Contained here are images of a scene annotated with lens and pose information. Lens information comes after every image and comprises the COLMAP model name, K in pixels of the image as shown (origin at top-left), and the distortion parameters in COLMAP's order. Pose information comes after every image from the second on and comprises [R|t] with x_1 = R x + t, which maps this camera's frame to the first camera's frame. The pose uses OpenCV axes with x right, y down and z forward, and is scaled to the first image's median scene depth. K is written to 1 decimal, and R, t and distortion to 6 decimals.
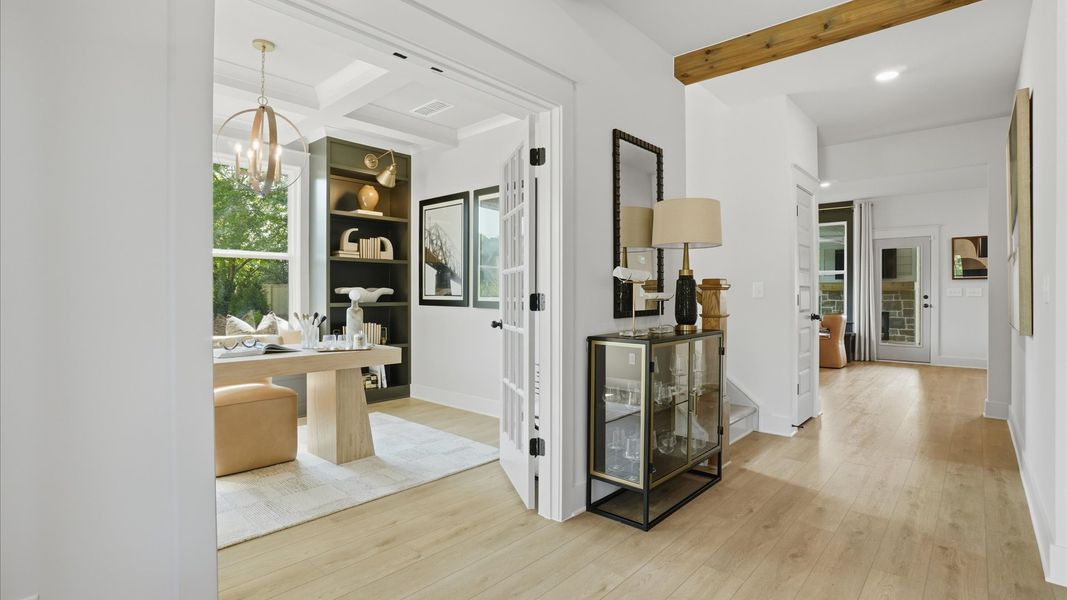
lens RADIAL K [[476.3, 0, 524.4], [0, 476.3, 293.3], [0, 0, 1]] dist [-0.043691, 0.002414]
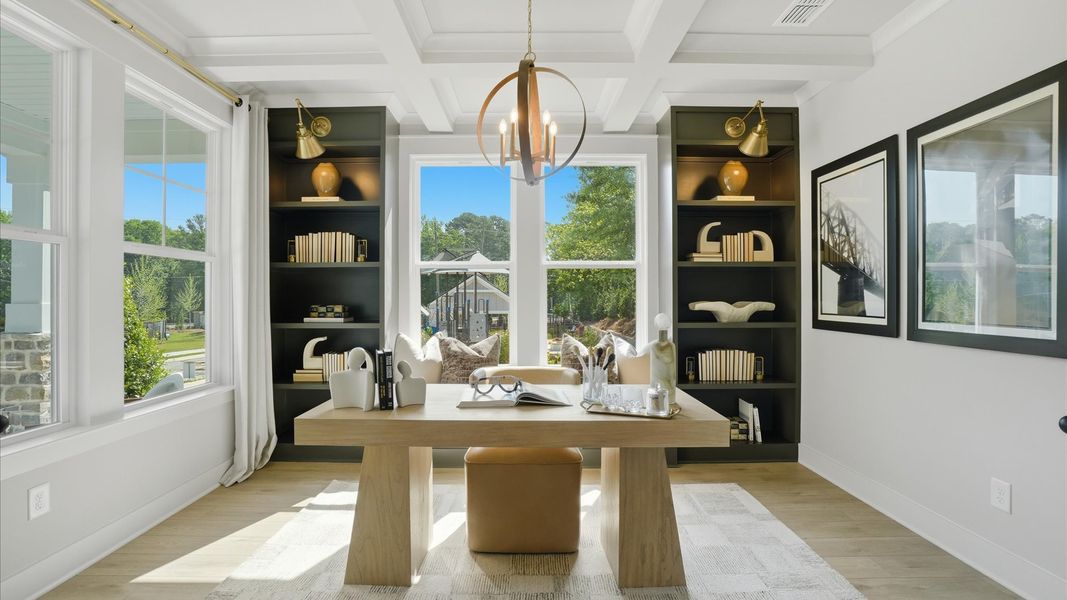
lens RADIAL K [[476.3, 0, 529.1], [0, 476.3, 296.5], [0, 0, 1]] dist [-0.043691, 0.002414]
pose [[0.671552, -0.003011, -0.740951, -0.003646], [0.001673, 0.999995, -0.002548, -0.018955], [0.740955, 0.000472, 0.671554, 0.282710]]
